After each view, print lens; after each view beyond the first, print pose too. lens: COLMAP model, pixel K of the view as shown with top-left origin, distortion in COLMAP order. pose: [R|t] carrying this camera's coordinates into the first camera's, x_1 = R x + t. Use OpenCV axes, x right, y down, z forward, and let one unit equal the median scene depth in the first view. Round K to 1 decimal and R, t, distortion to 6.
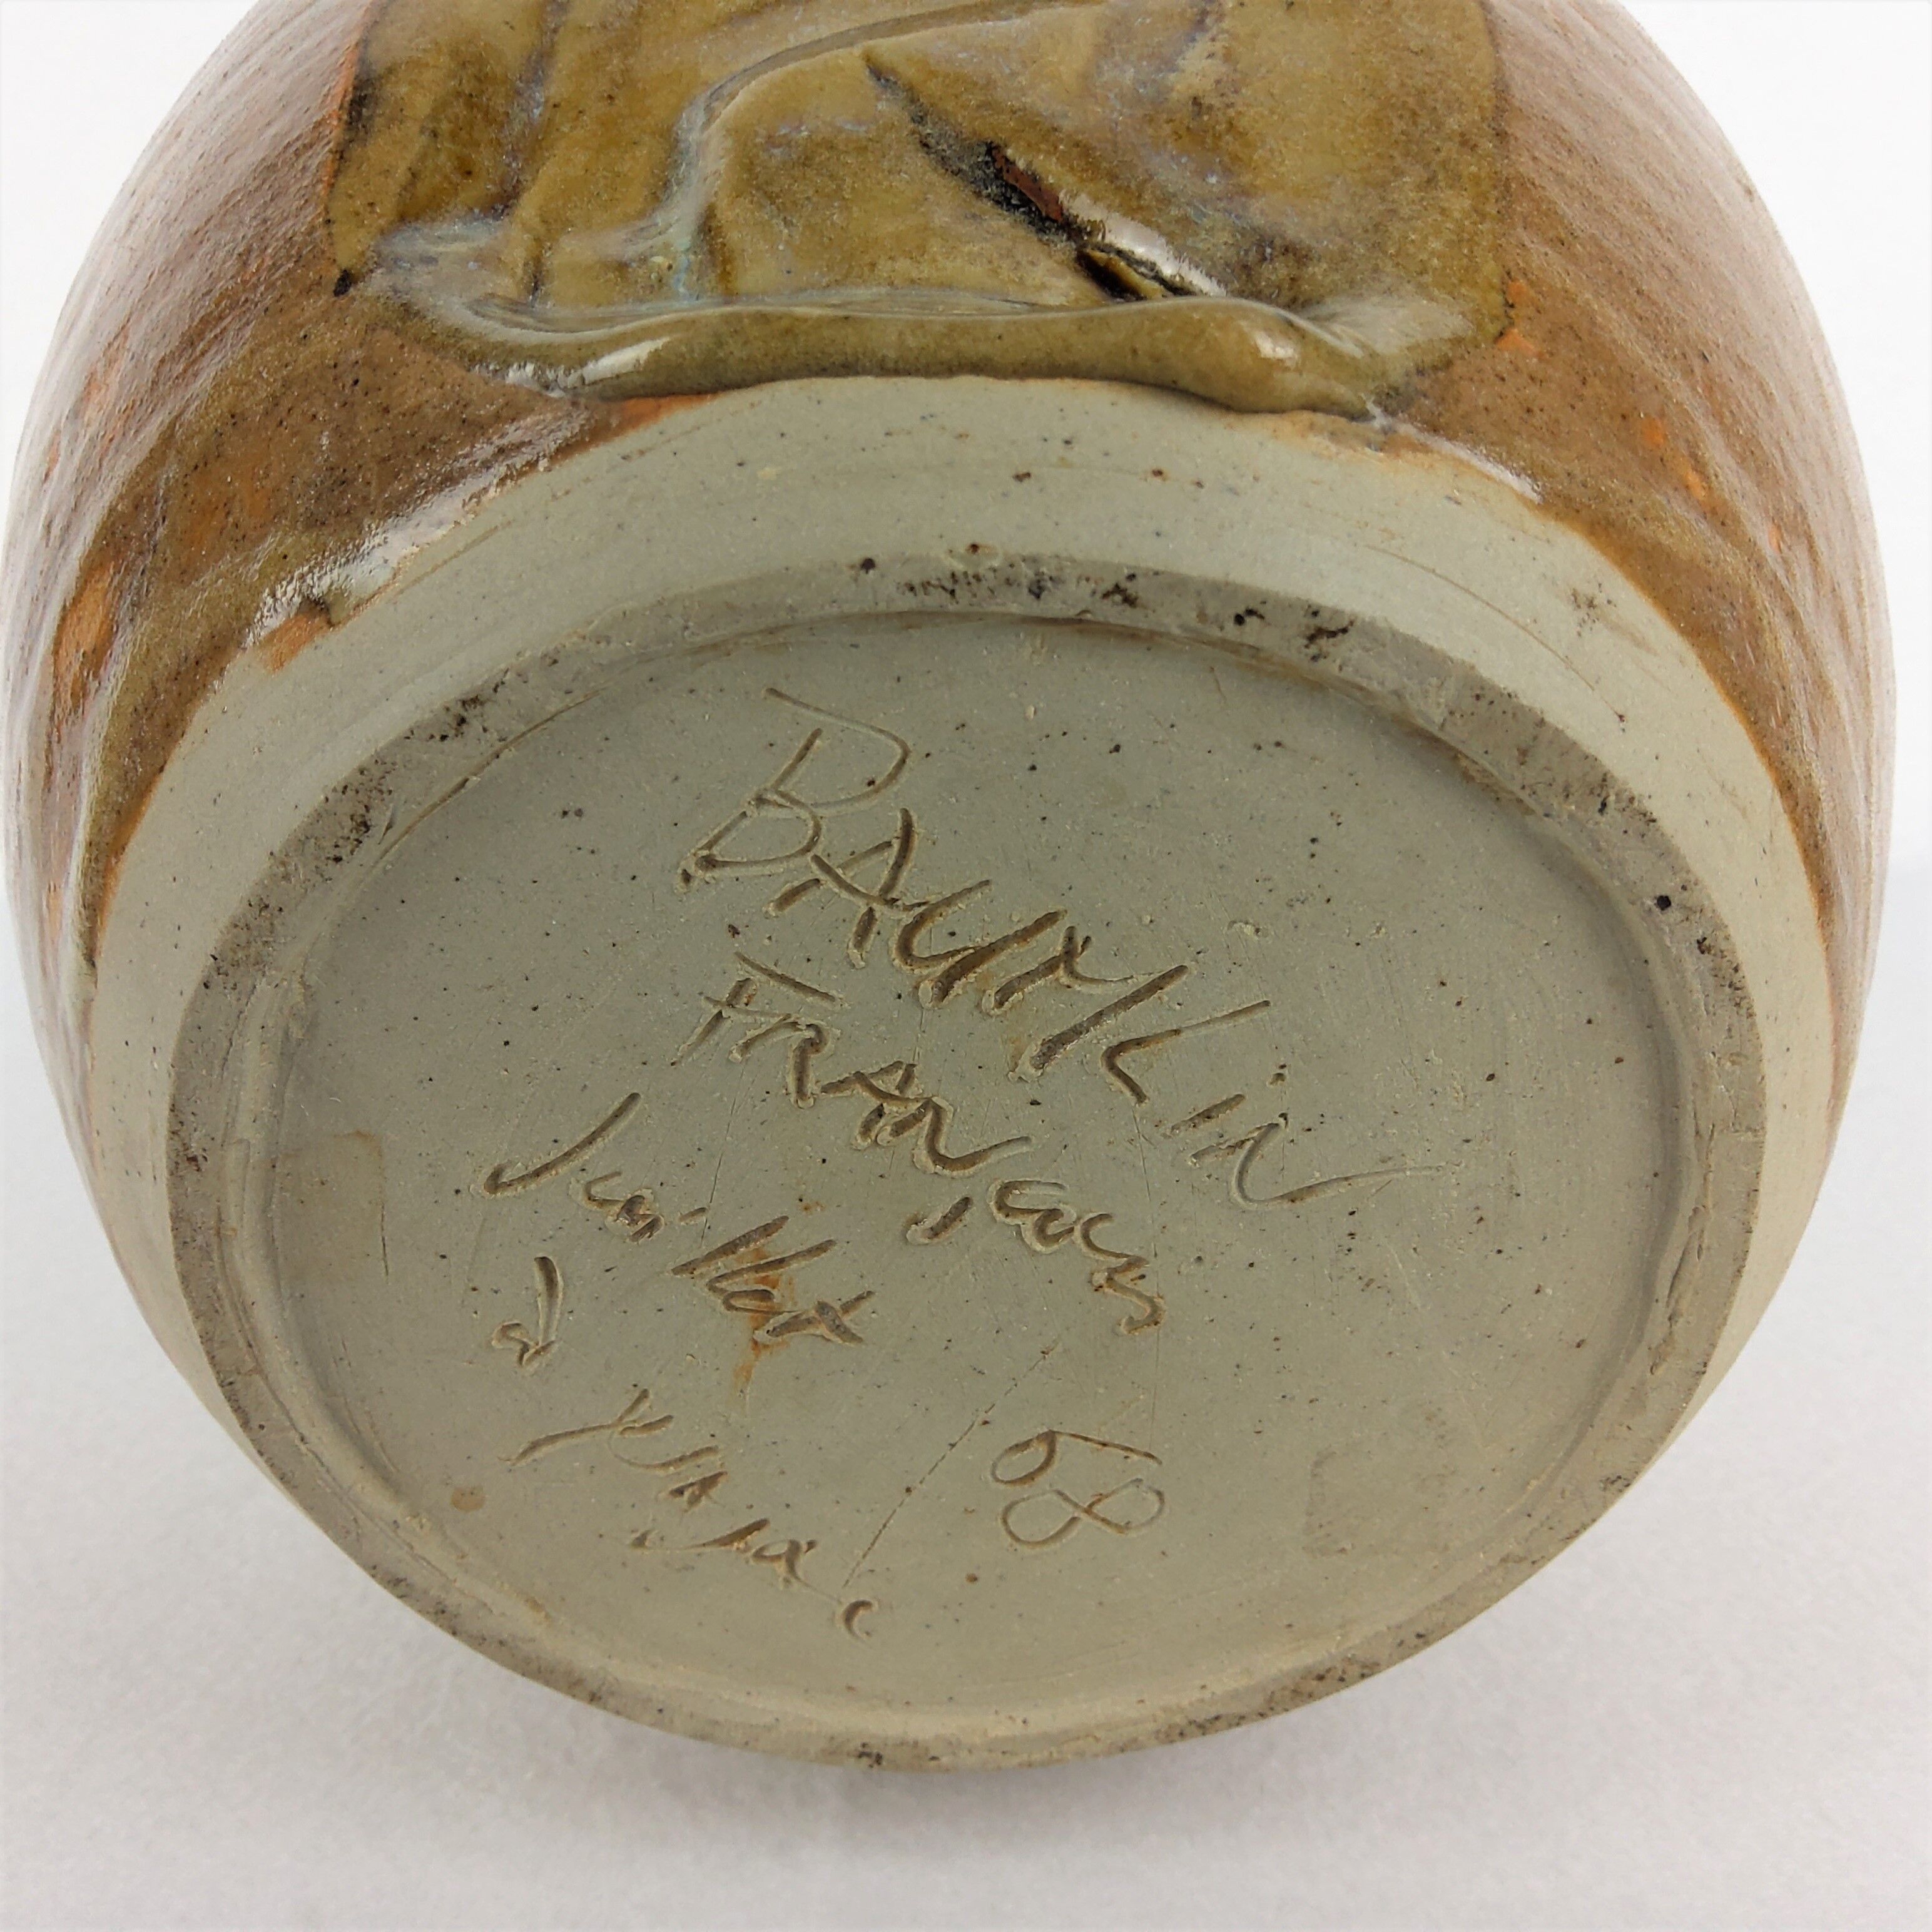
lens RADIAL K [[2043.4, 0, 999.5], [0, 2043.4, 959.5], [0, 0, 1]] dist [0.116313, -0.342278]
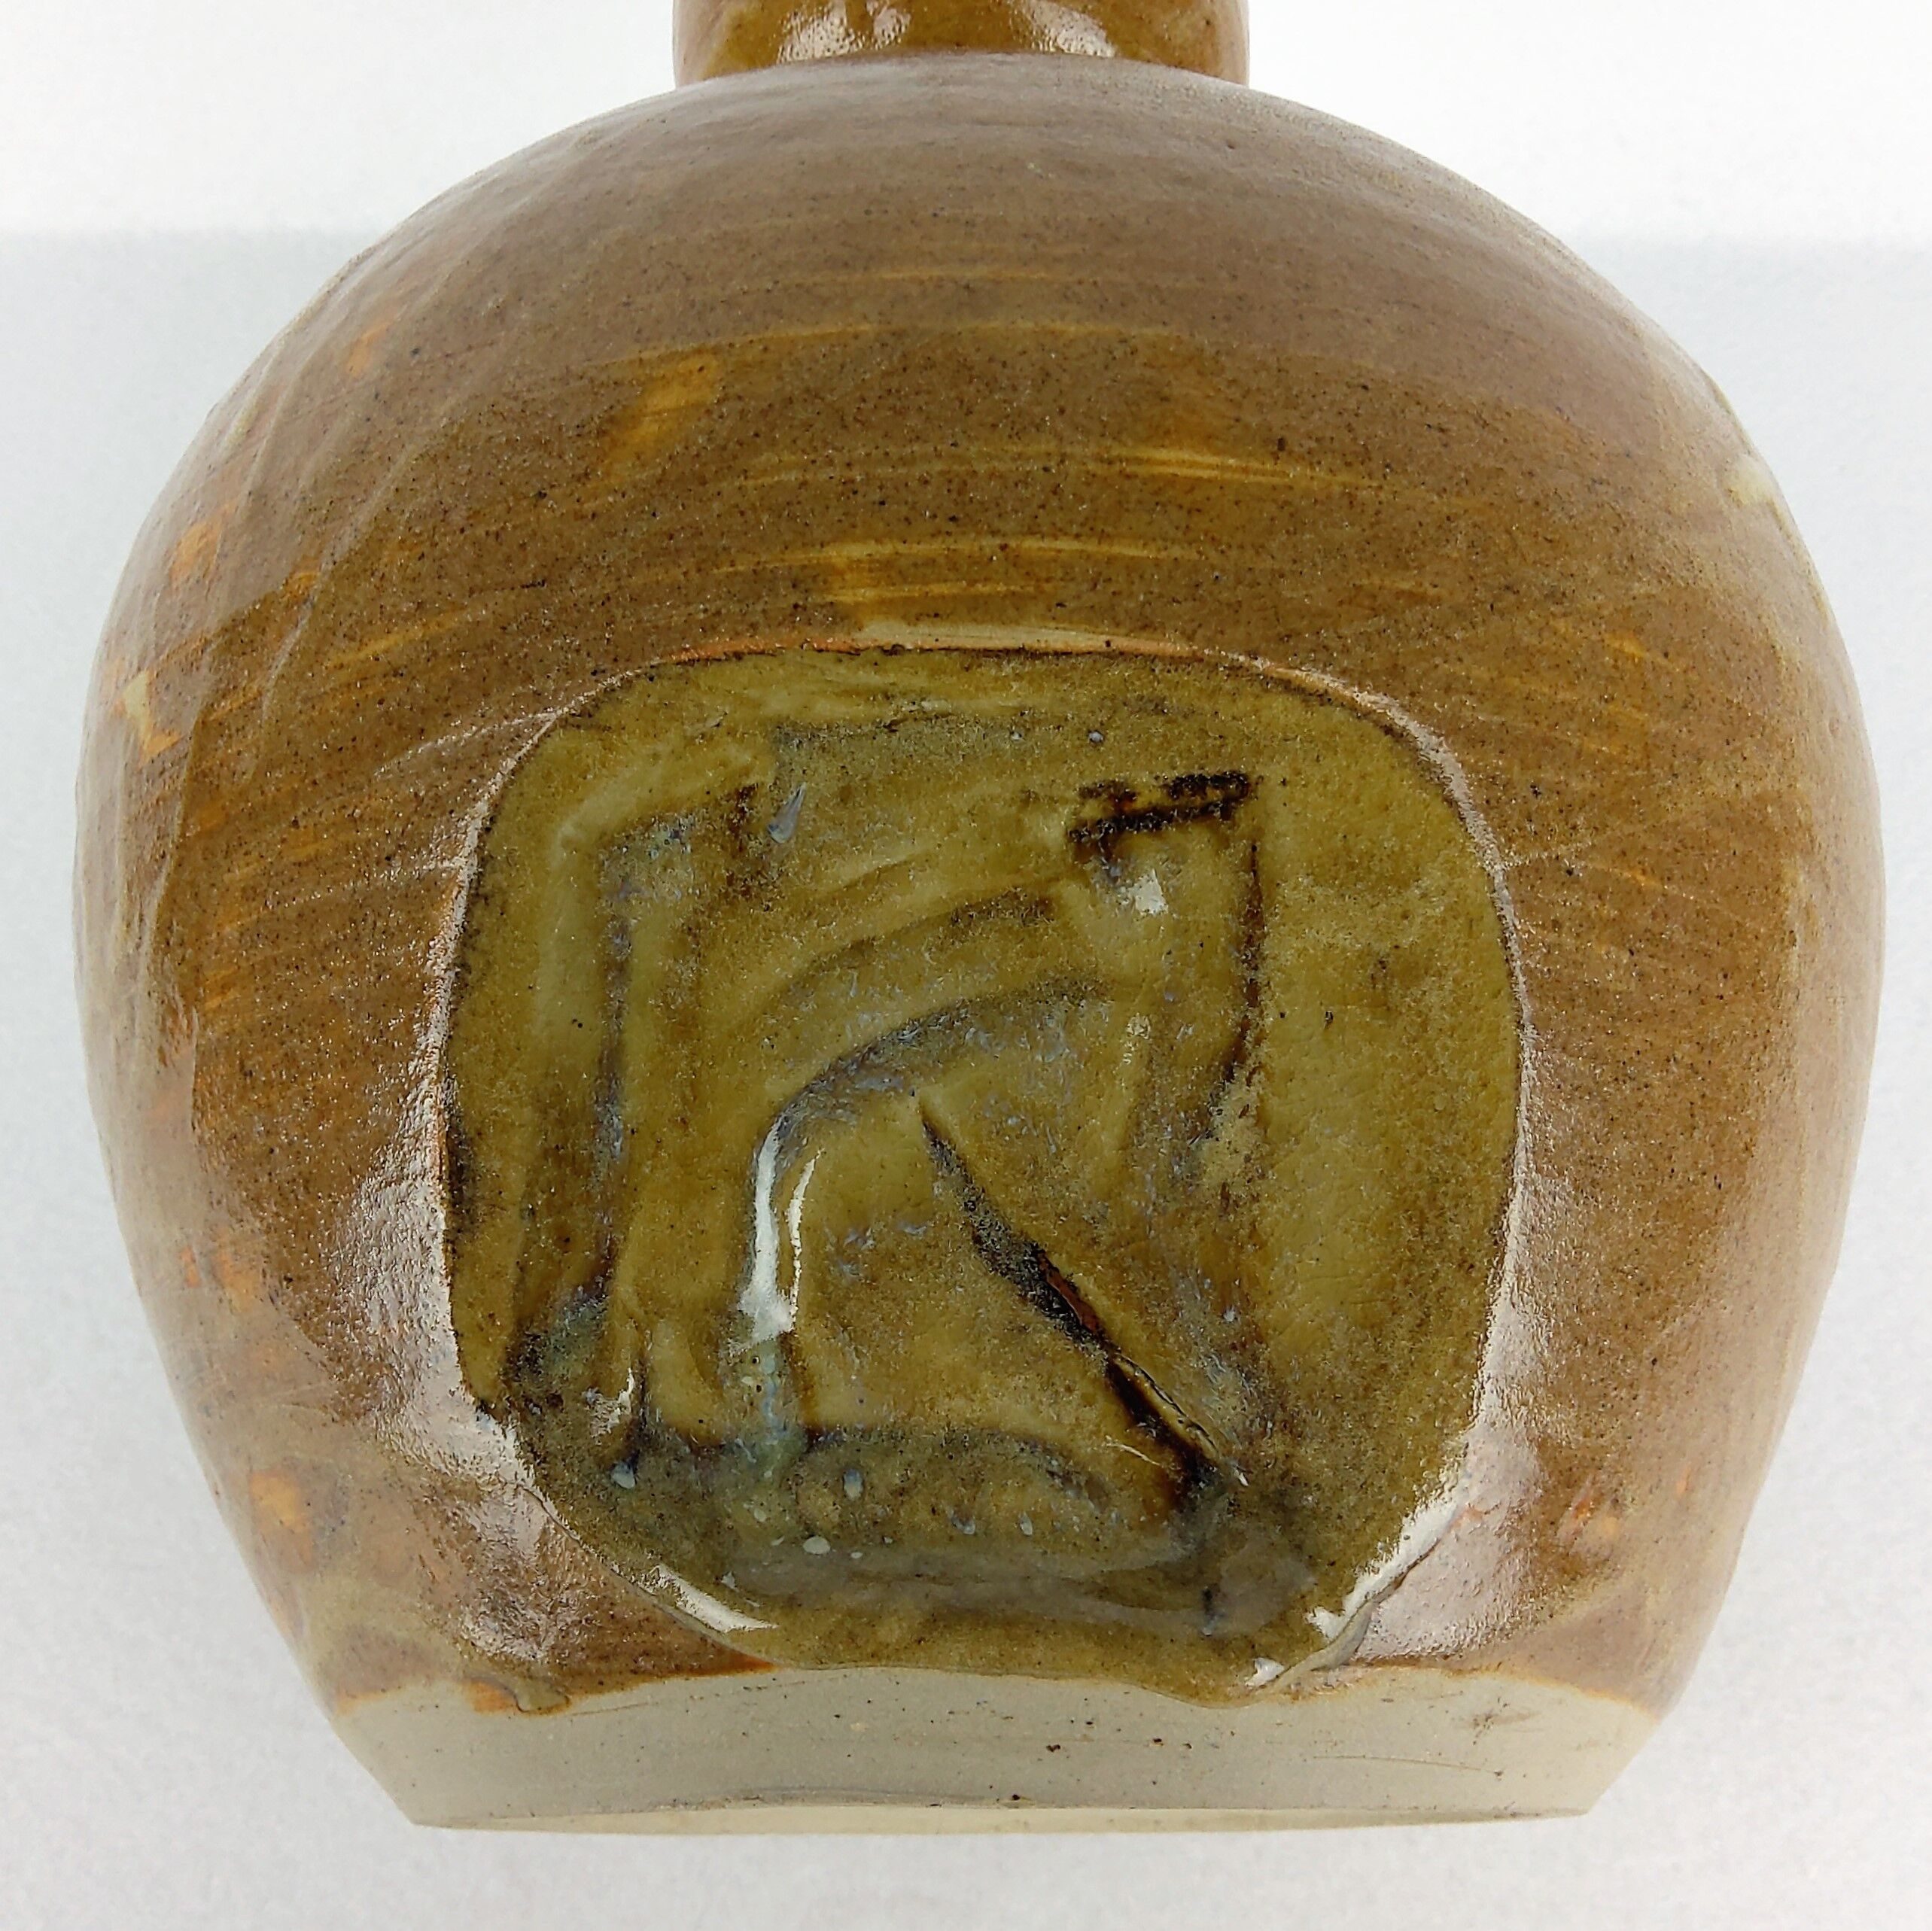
lens RADIAL K [[2387.1, 0, 968.9], [0, 2387.1, 985.6], [0, 0, 1]] dist [0.108742, -0.046637]
pose [[0.999810, 0.019320, -0.002533, -0.040272], [-0.014101, 0.807134, 0.590199, -1.278813], [0.013447, -0.590052, 0.807254, 0.038638]]
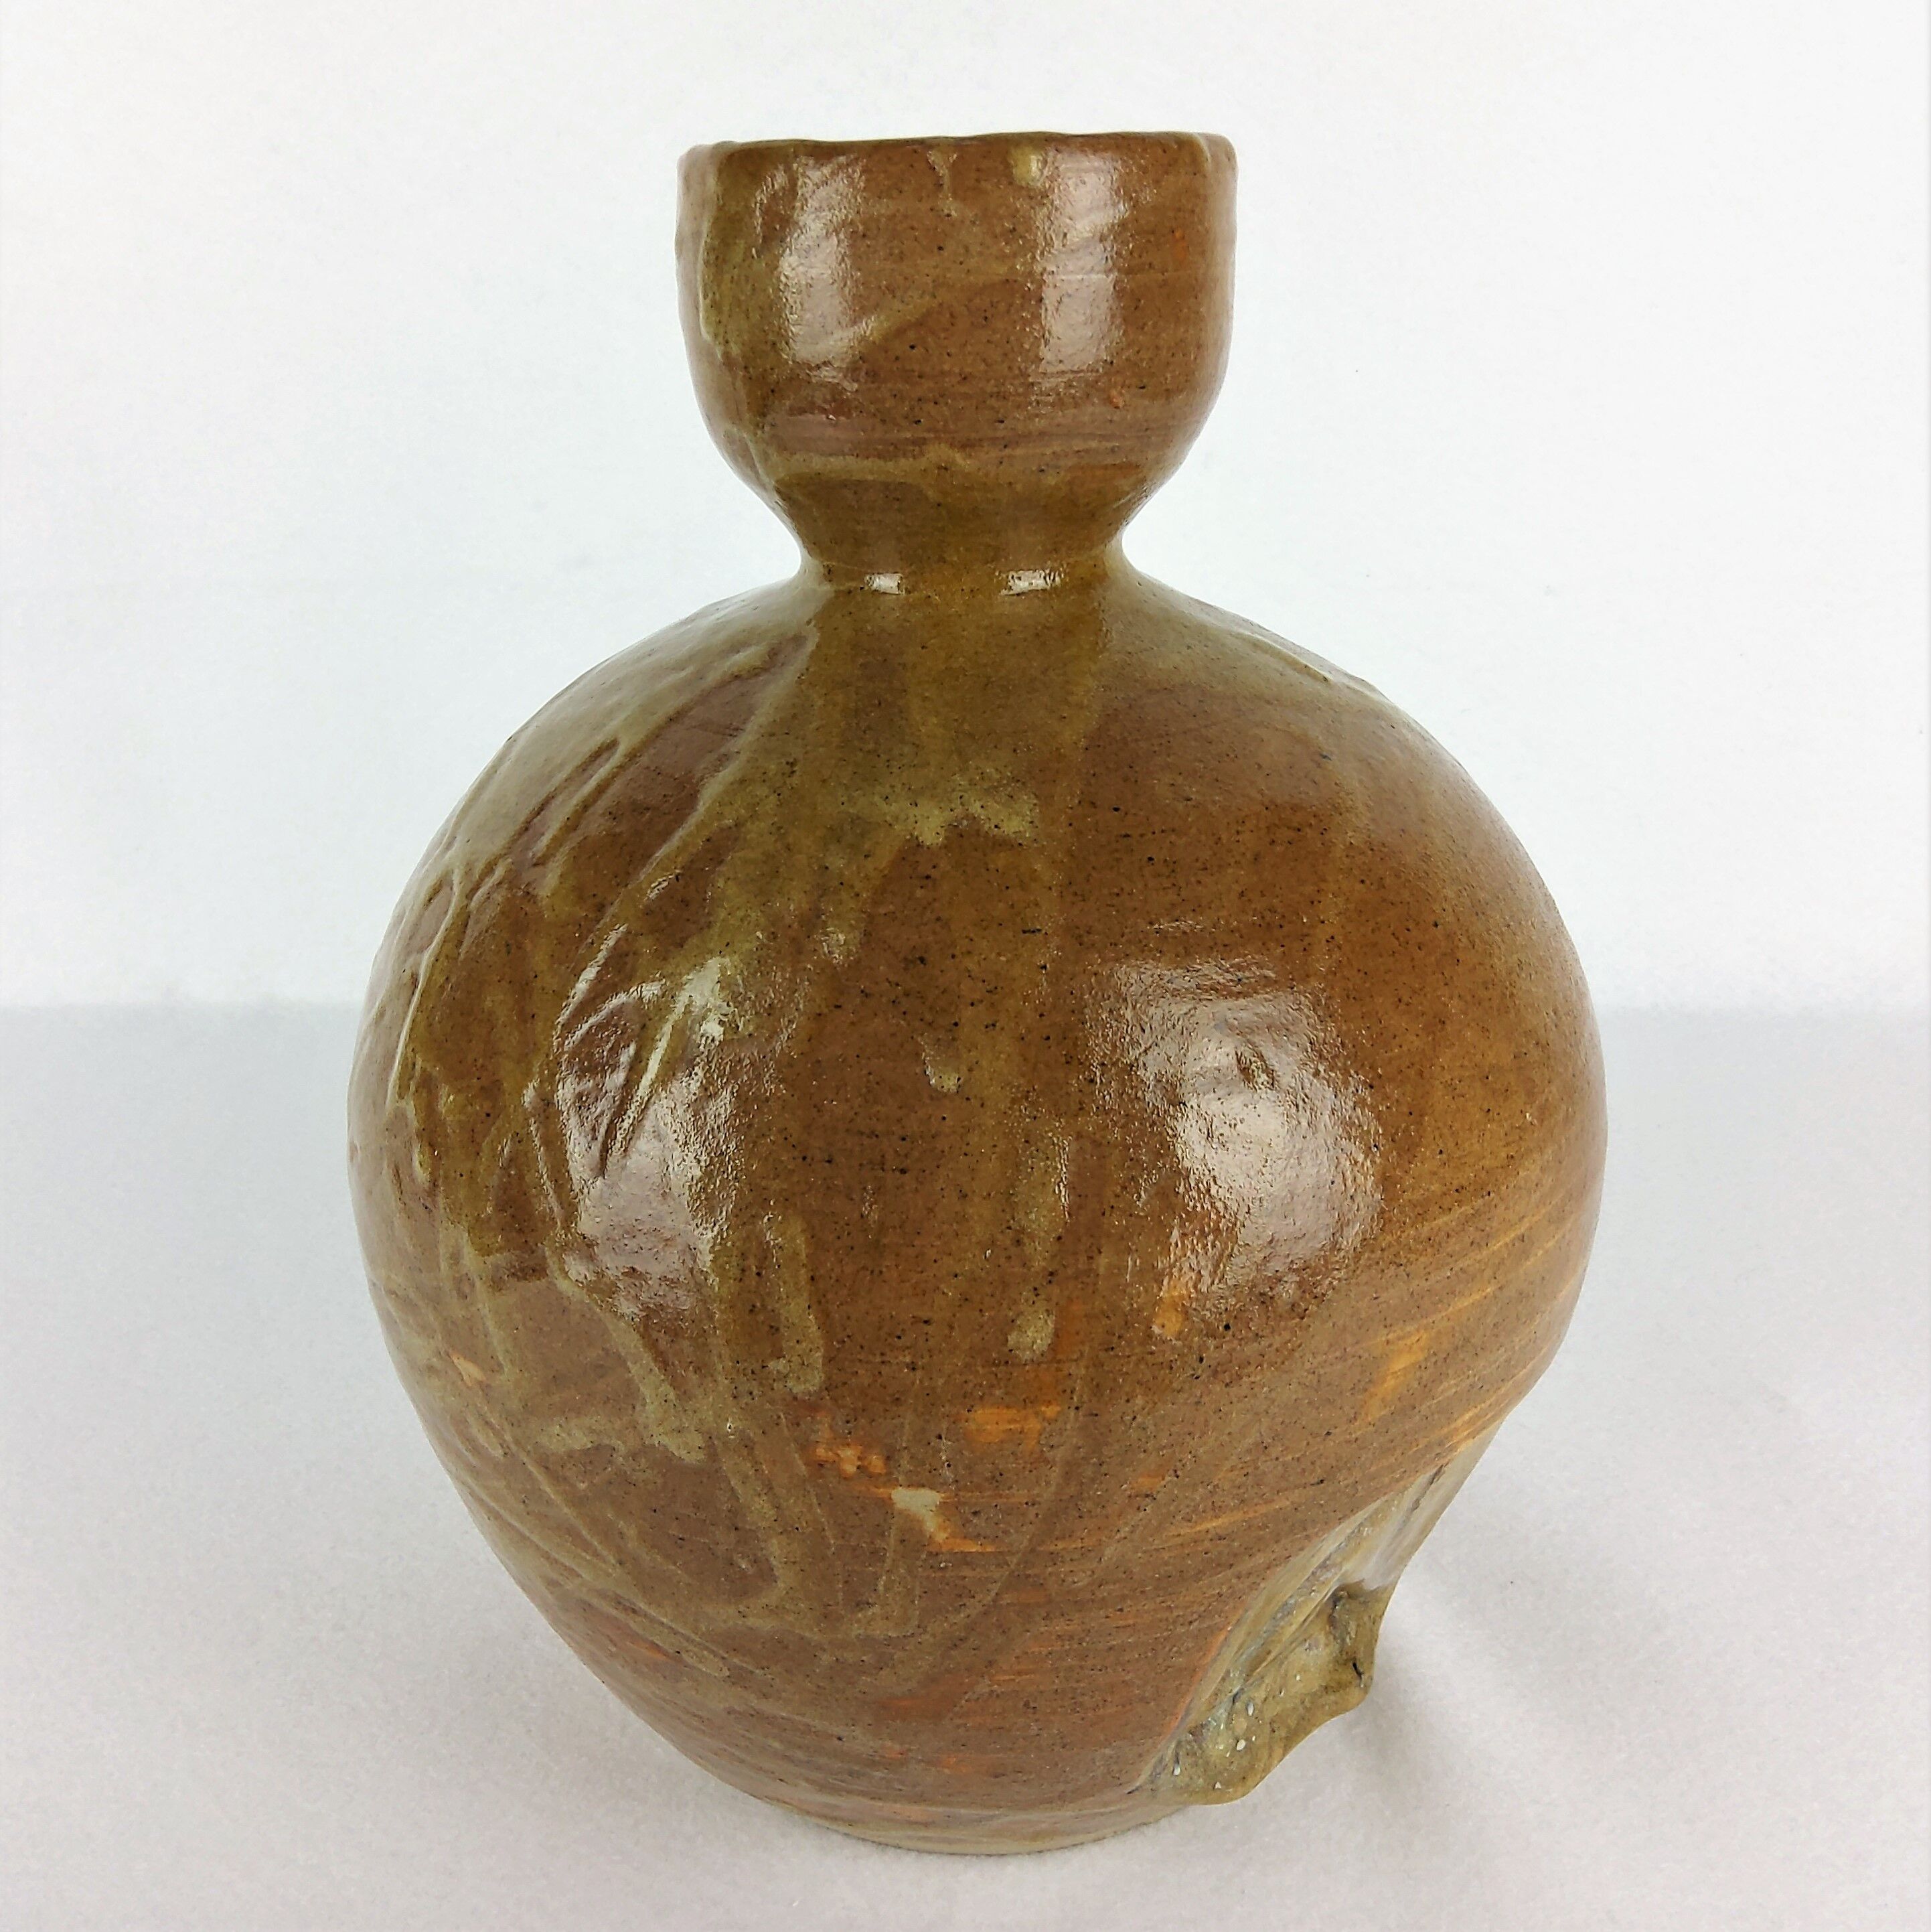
lens RADIAL K [[2056.1, 0, 946.5], [0, 2056.1, 869.2], [0, 0, 1]] dist [0.136504, -0.377872]
pose [[0.671244, -0.244828, 0.699636, -1.614357], [-0.627197, 0.315436, 0.712127, -1.913964], [-0.395039, -0.916820, 0.058179, 1.723129]]
